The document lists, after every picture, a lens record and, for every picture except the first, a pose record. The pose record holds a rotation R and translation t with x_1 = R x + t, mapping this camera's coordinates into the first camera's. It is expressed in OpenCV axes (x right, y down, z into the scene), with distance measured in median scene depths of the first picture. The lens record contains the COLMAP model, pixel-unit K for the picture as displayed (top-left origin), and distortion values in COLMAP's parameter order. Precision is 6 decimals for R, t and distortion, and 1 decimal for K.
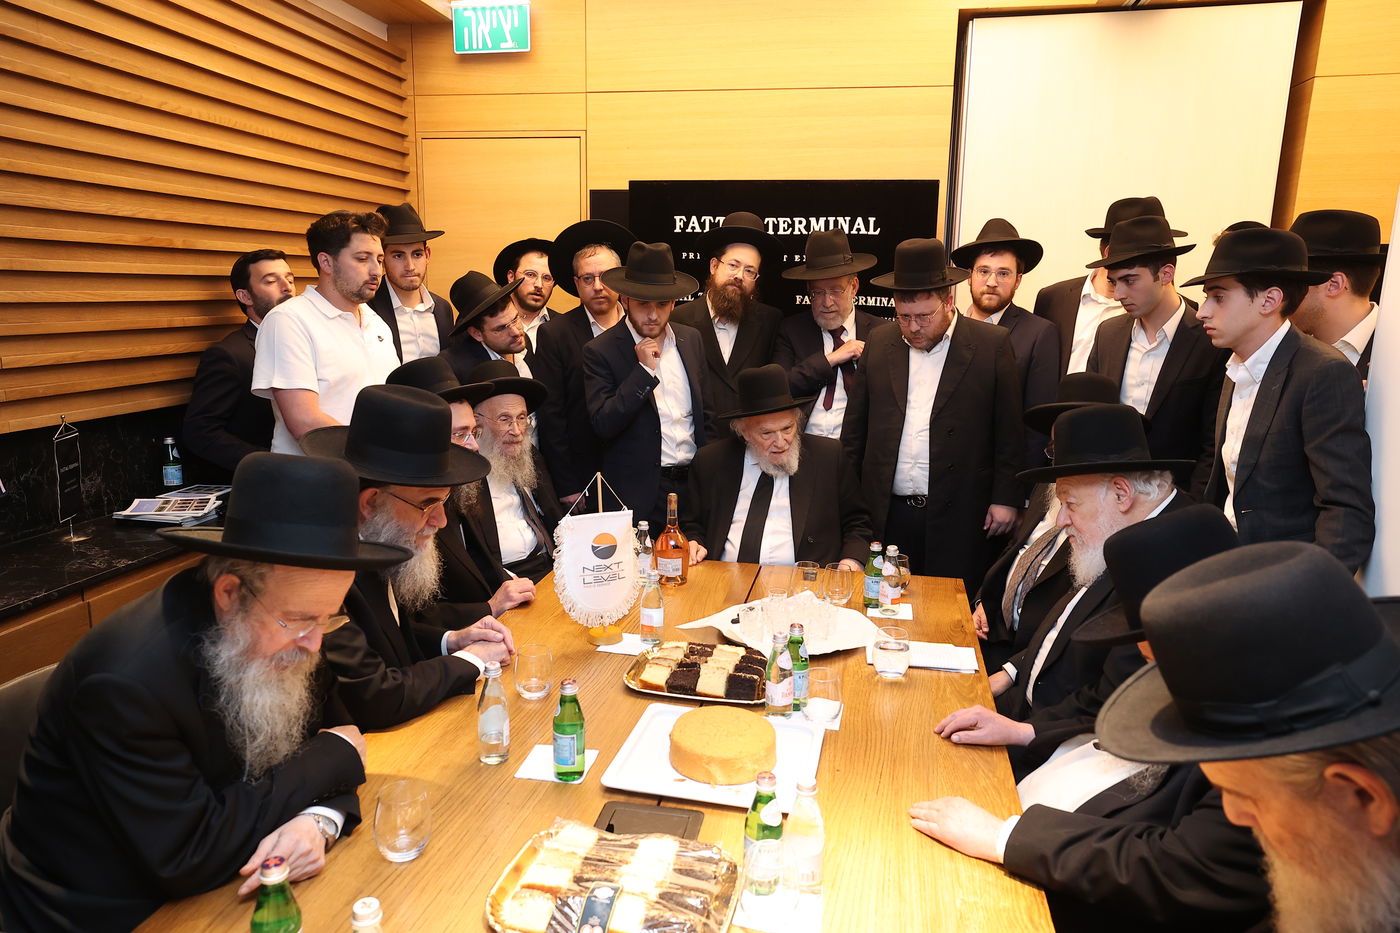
lens RADIAL K [[958.9, 0, 693.6], [0, 958.9, 467.2], [0, 0, 1]] dist [0.021548, 0.016464]
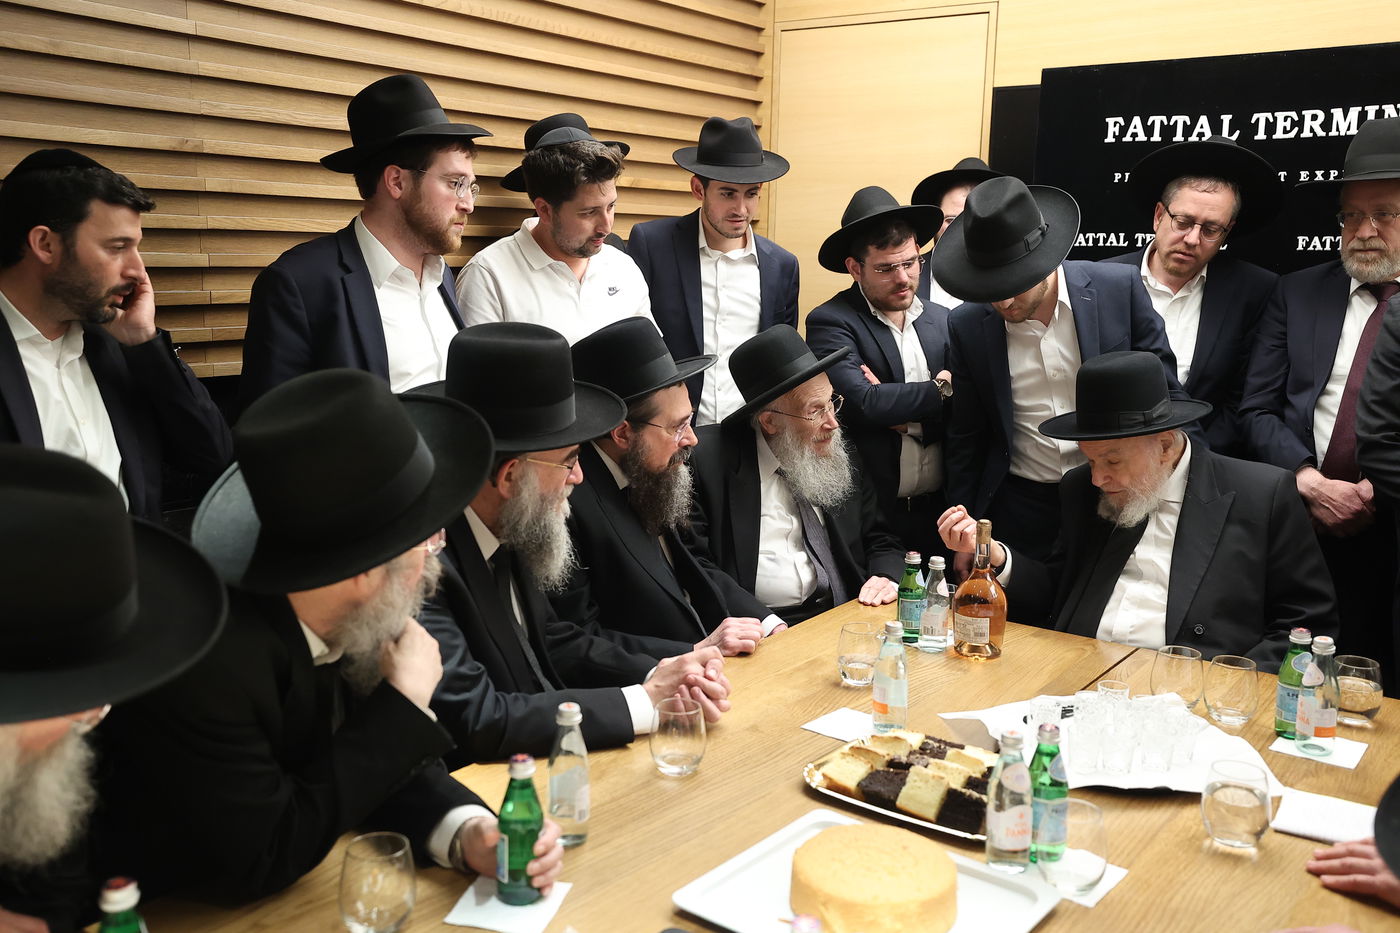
lens RADIAL K [[1323.4, 0, 702.9], [0, 1323.4, 473.6], [0, 0, 1]] dist [0.075538, 0.000000]
pose [[0.907684, 0.076017, -0.412711, 0.189347], [-0.086424, 0.996237, -0.006578, 0.019170], [0.410658, 0.041639, 0.910838, 0.081680]]
